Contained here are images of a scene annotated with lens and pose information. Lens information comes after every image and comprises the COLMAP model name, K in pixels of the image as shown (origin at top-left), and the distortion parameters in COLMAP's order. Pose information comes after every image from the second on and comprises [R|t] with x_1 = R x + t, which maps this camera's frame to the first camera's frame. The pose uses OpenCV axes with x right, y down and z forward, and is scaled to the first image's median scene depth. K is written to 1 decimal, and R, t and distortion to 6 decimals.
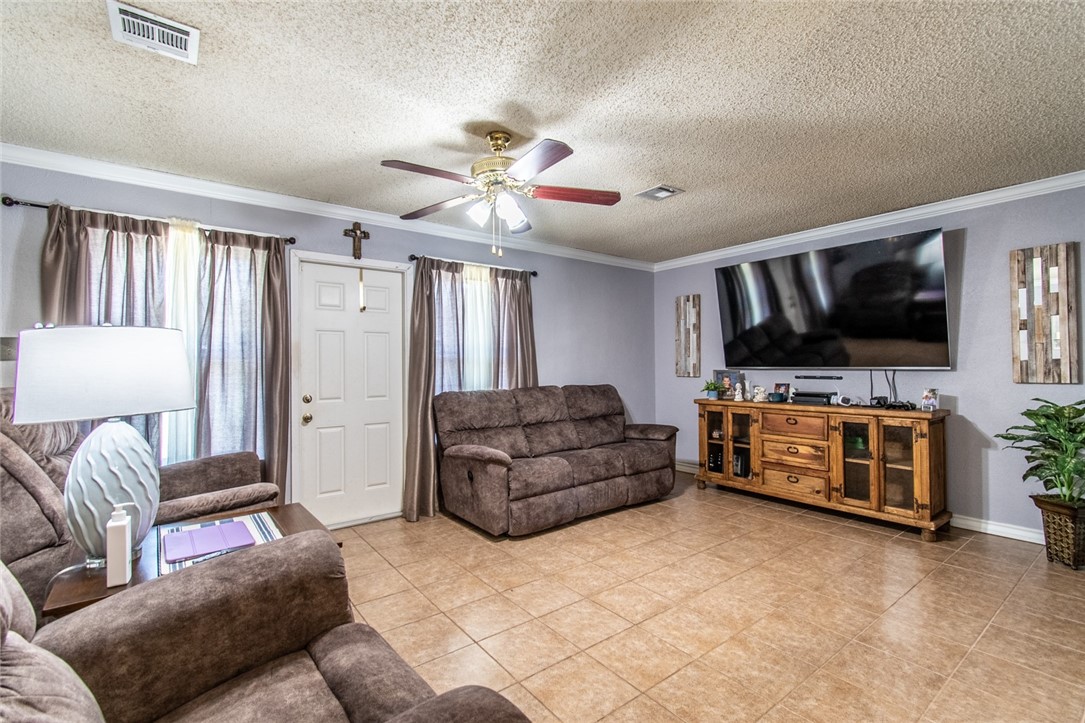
lens RADIAL K [[481.6, 0, 538.4], [0, 481.6, 362.1], [0, 0, 1]] dist [0.002221, -0.001441]
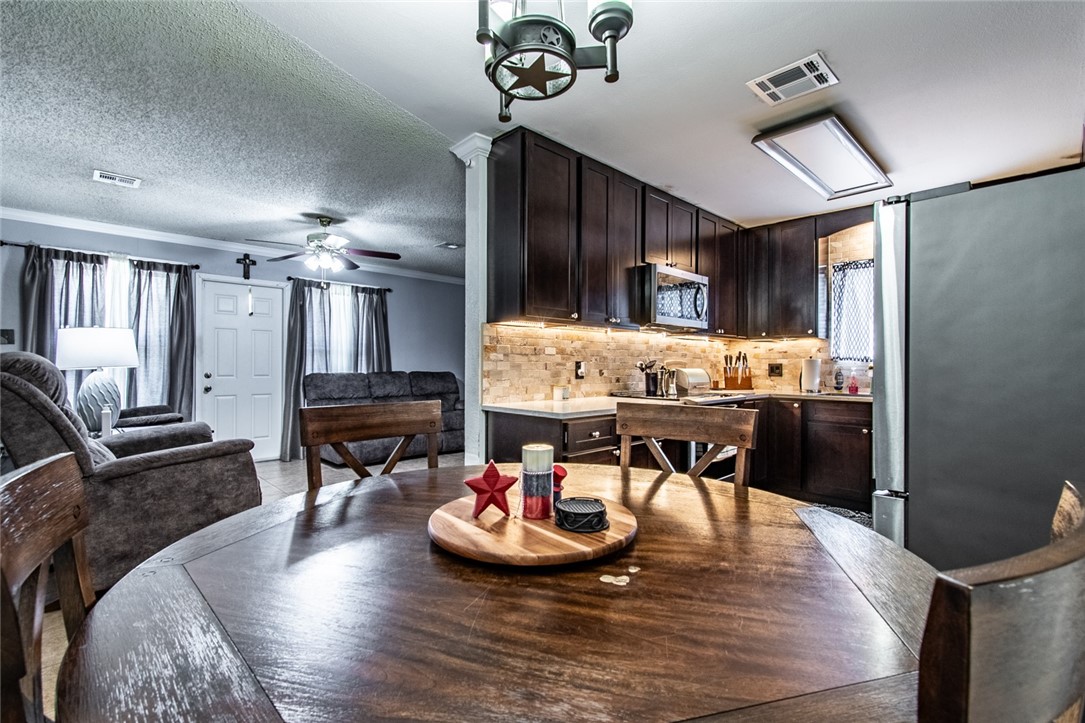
lens RADIAL K [[485.4, 0, 540.3], [0, 485.4, 365.6], [0, 0, 1]] dist [0.002195, -0.000801]
pose [[0.992201, 0.012968, 0.123970, 0.321141], [-0.013886, 0.999882, 0.006542, 0.022811], [-0.123871, -0.008213, 0.992264, -0.557044]]
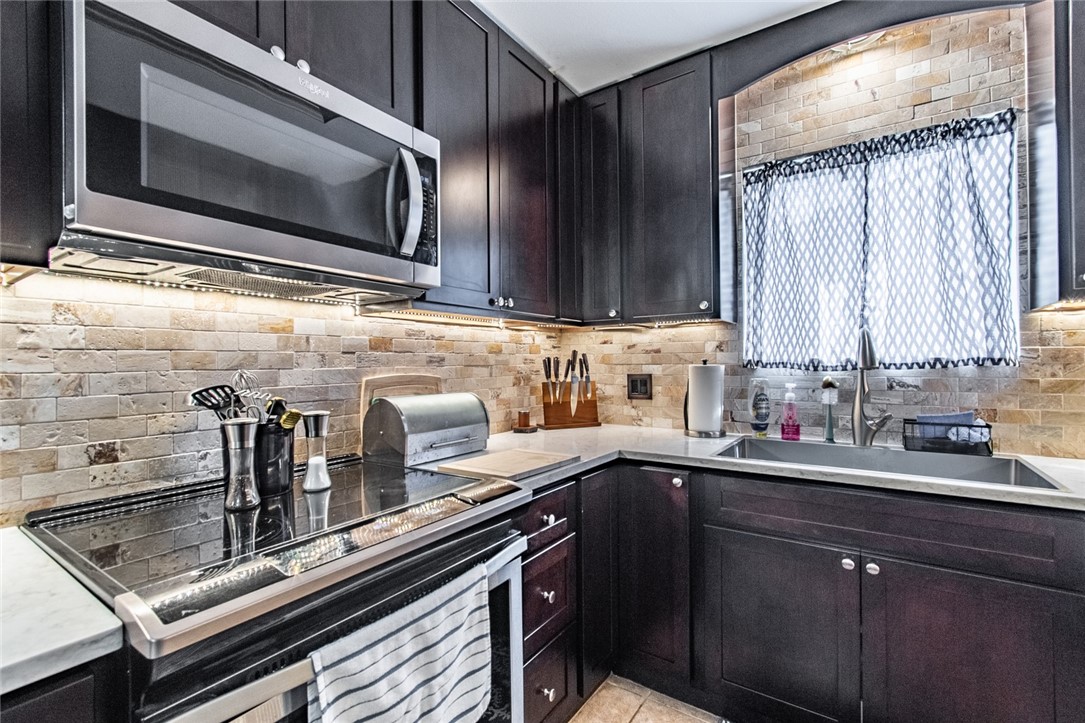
lens RADIAL K [[480.0, 0, 538.9], [0, 480.0, 362.2], [0, 0, 1]] dist [0.002811, -0.000833]
pose [[0.948872, 0.000841, 0.315660, 0.766378], [-0.001060, 0.999999, 0.000521, 0.001298], [-0.315659, -0.000829, 0.948872, 0.073080]]
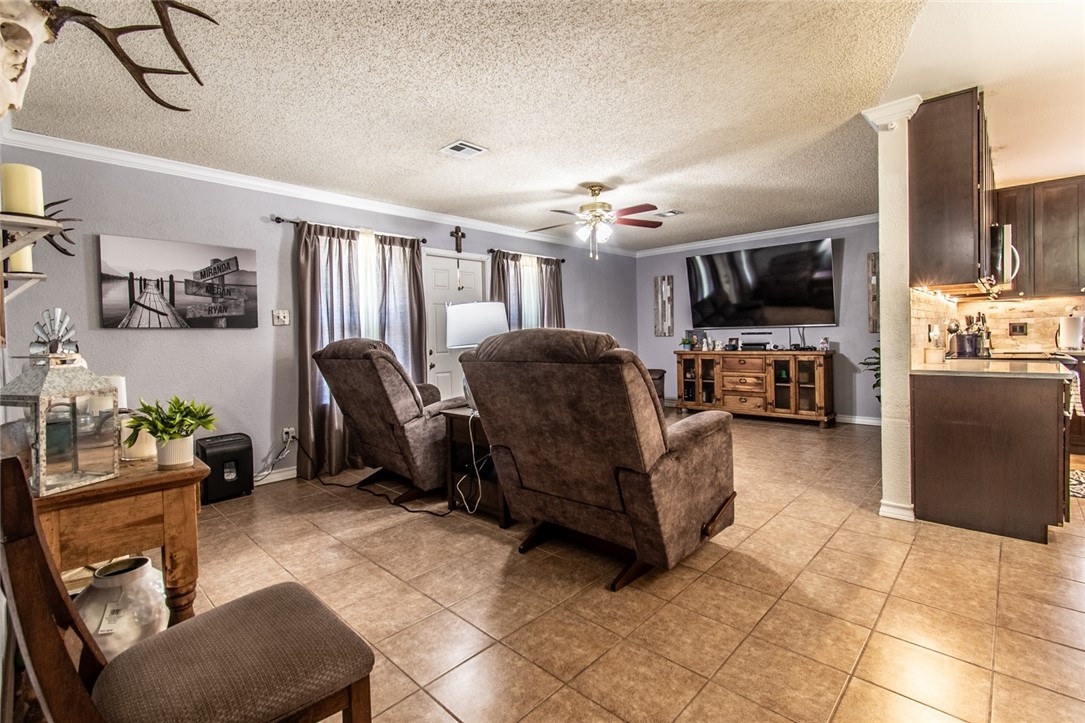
lens RADIAL K [[489.9, 0, 538.7], [0, 489.9, 347.4], [0, 0, 1]] dist [0.002081, -0.000200]
pose [[0.987354, -0.020237, 0.157232, -0.378995], [0.015843, 0.999450, 0.029143, 0.024201], [-0.157736, -0.026284, 0.987132, -0.456314]]
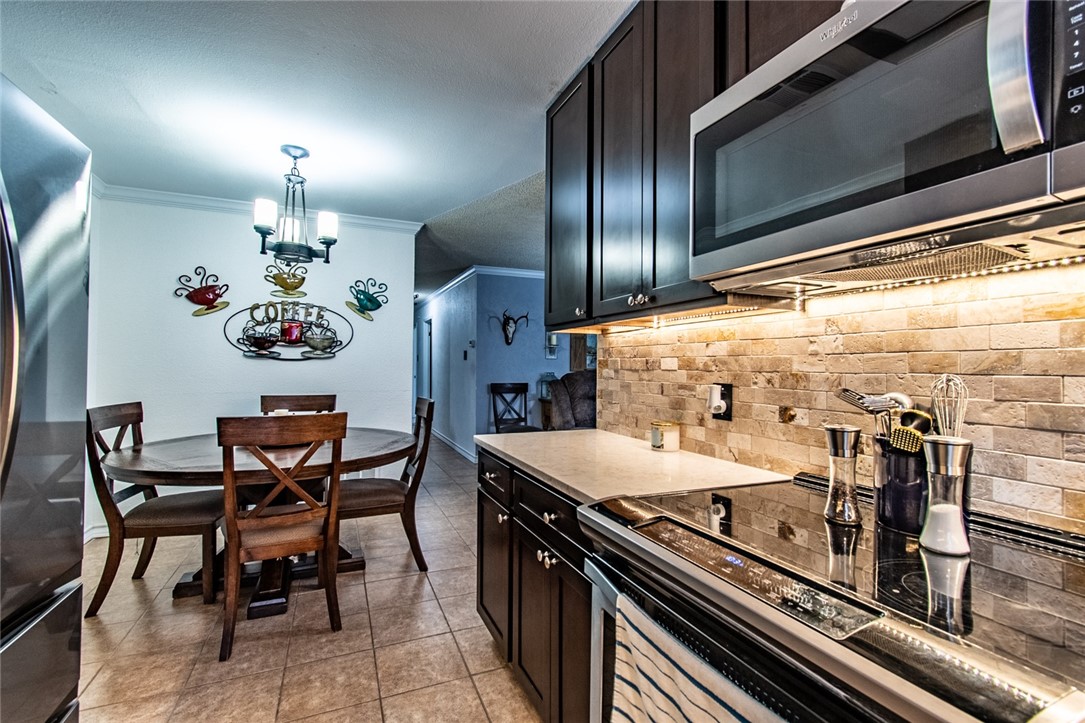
lens RADIAL K [[481.6, 0, 538.4], [0, 481.6, 362.1], [0, 0, 1]] dist [0.002221, -0.001441]
pose [[-0.240760, -0.002017, -0.970583, 0.986407], [-0.000943, 0.999998, -0.001844, 0.000889], [0.970584, 0.000471, -0.240761, 0.299622]]
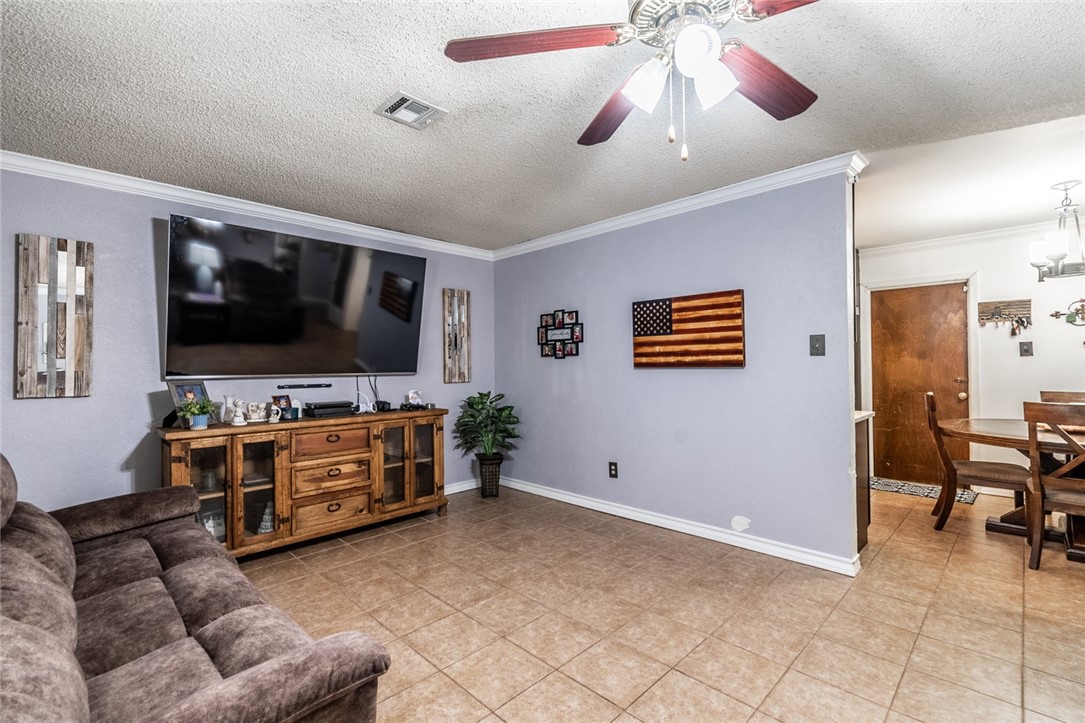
lens RADIAL K [[480.0, 0, 538.9], [0, 480.0, 362.2], [0, 0, 1]] dist [0.002811, -0.000833]
pose [[-0.135821, 0.017353, 0.990581, -0.386490], [0.006087, 0.999842, -0.016681, 0.007104], [-0.990715, 0.003764, -0.135905, 0.833736]]
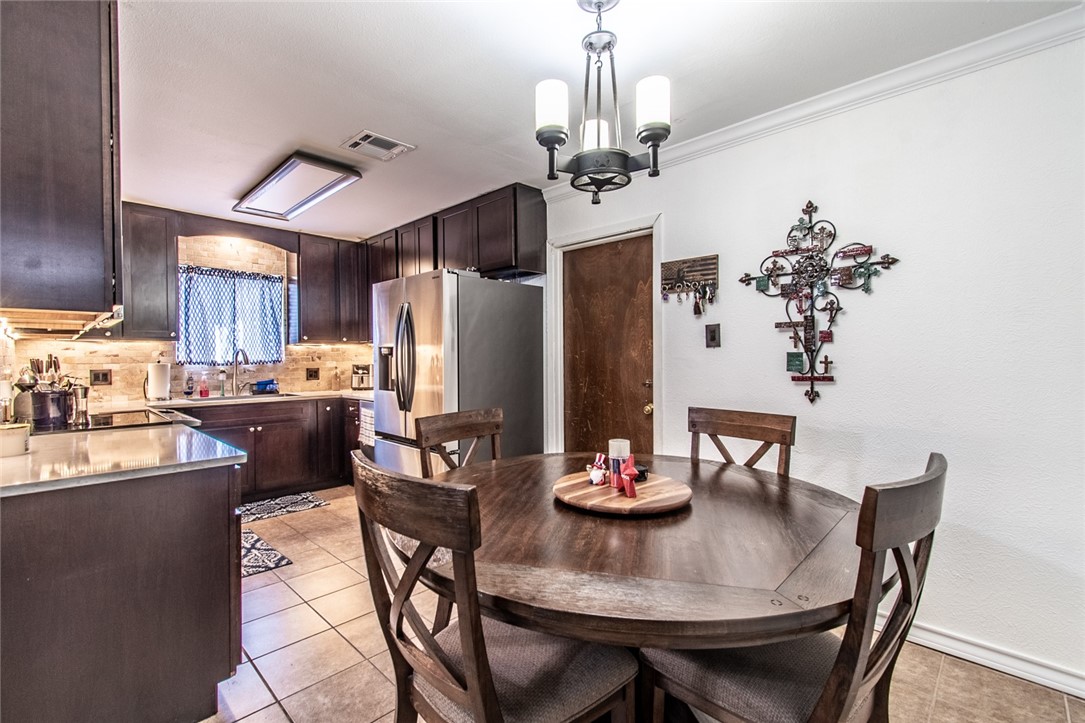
lens RADIAL K [[480.0, 0, 538.9], [0, 480.0, 362.2], [0, 0, 1]] dist [0.002811, -0.000833]
pose [[-0.154275, -0.001079, 0.988027, -0.066879], [0.001296, 0.999998, 0.001294, 0.001420], [-0.988027, 0.001480, -0.154274, -0.128529]]
